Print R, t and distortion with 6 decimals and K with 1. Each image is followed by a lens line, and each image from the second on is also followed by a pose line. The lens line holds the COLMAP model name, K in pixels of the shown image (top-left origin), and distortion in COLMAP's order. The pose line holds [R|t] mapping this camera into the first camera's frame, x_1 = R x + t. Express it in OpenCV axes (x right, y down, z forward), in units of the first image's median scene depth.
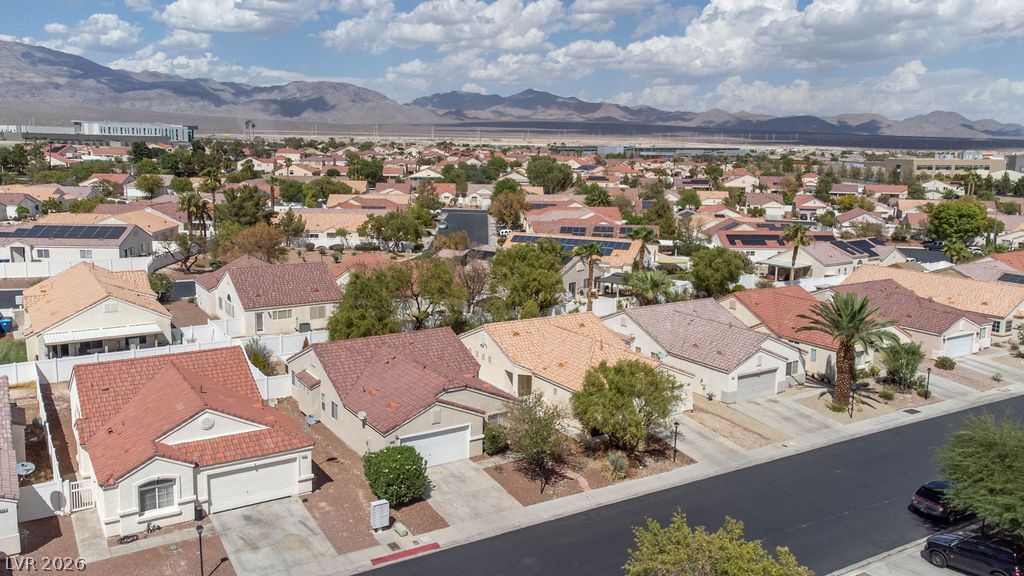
lens RADIAL K [[812.5, 0, 500.0], [0, 812.5, 286.4], [0, 0, 1]] dist [0.019636, 0.055840]
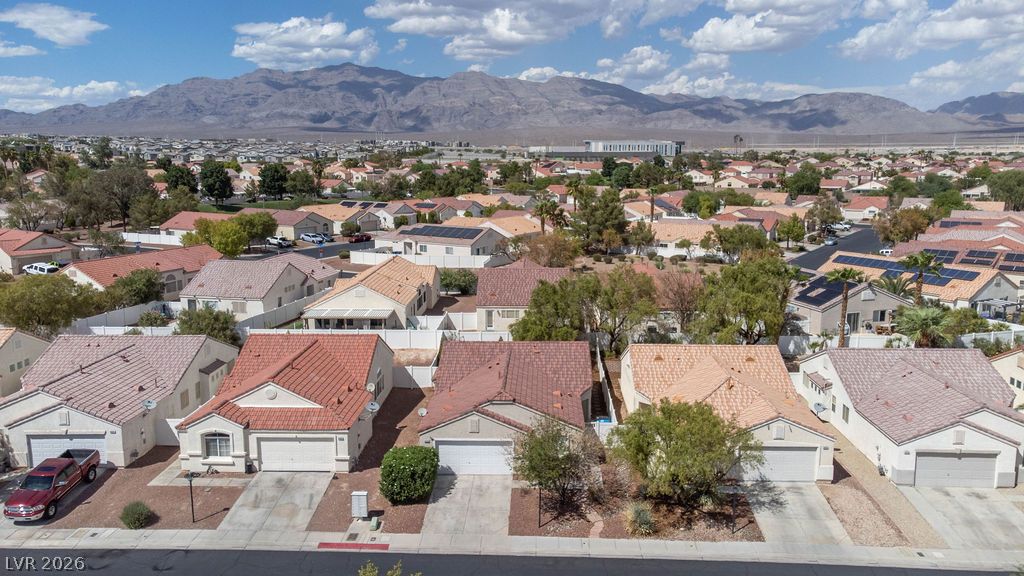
lens RADIAL K [[769.4, 0, 516.5], [0, 769.4, 305.4], [0, 0, 1]] dist [0.031470, 0.026381]
pose [[0.831860, 0.094583, -0.546867, 0.209817], [-0.085499, 0.995448, 0.042111, -0.014686], [0.548360, 0.011726, 0.836160, 0.102337]]
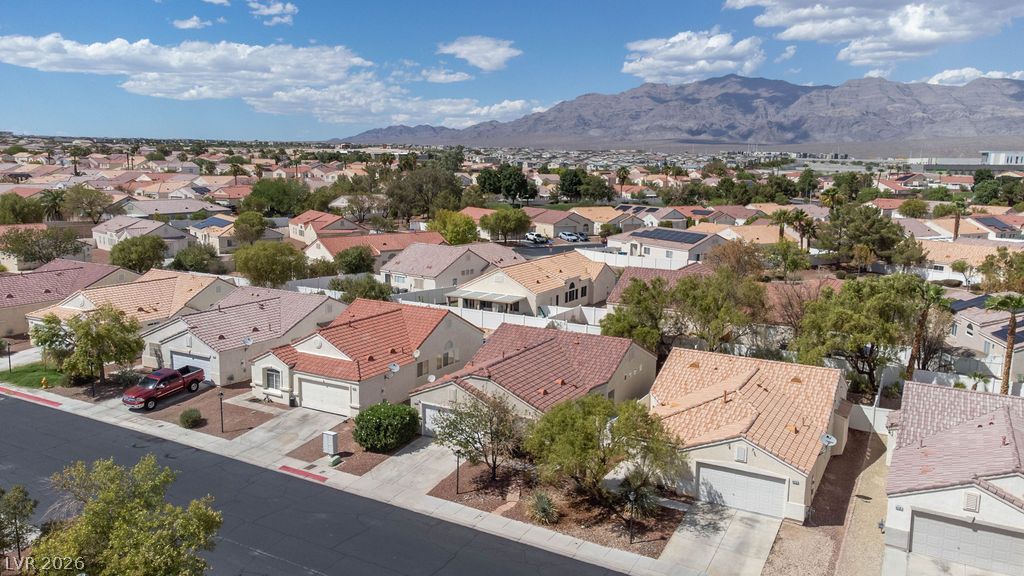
lens RADIAL K [[769.4, 0, 511.6], [0, 769.4, 297.5], [0, 0, 1]] dist [0.031470, 0.026381]
pose [[0.488220, 0.148177, -0.860049, 0.362110], [-0.163380, 0.983576, 0.076714, -0.025659], [0.857291, 0.103061, 0.504411, 0.240469]]
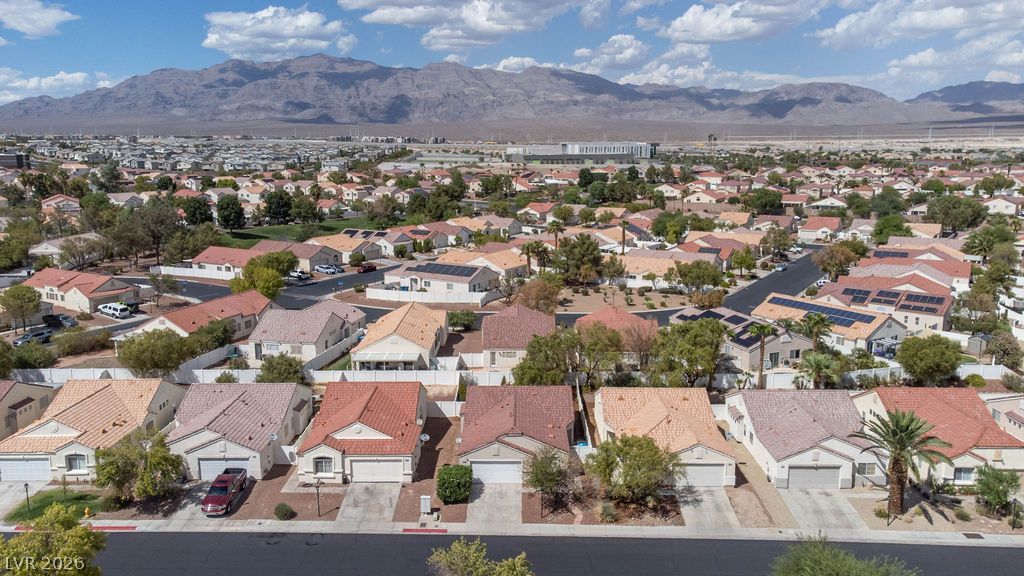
lens RADIAL K [[769.4, 0, 501.3], [0, 769.4, 332.2], [0, 0, 1]] dist [0.031470, 0.026381]
pose [[0.838401, 0.112590, -0.533299, 0.295079], [-0.080249, 0.993268, 0.083539, -0.079384], [0.539114, -0.027242, 0.841792, -0.083083]]
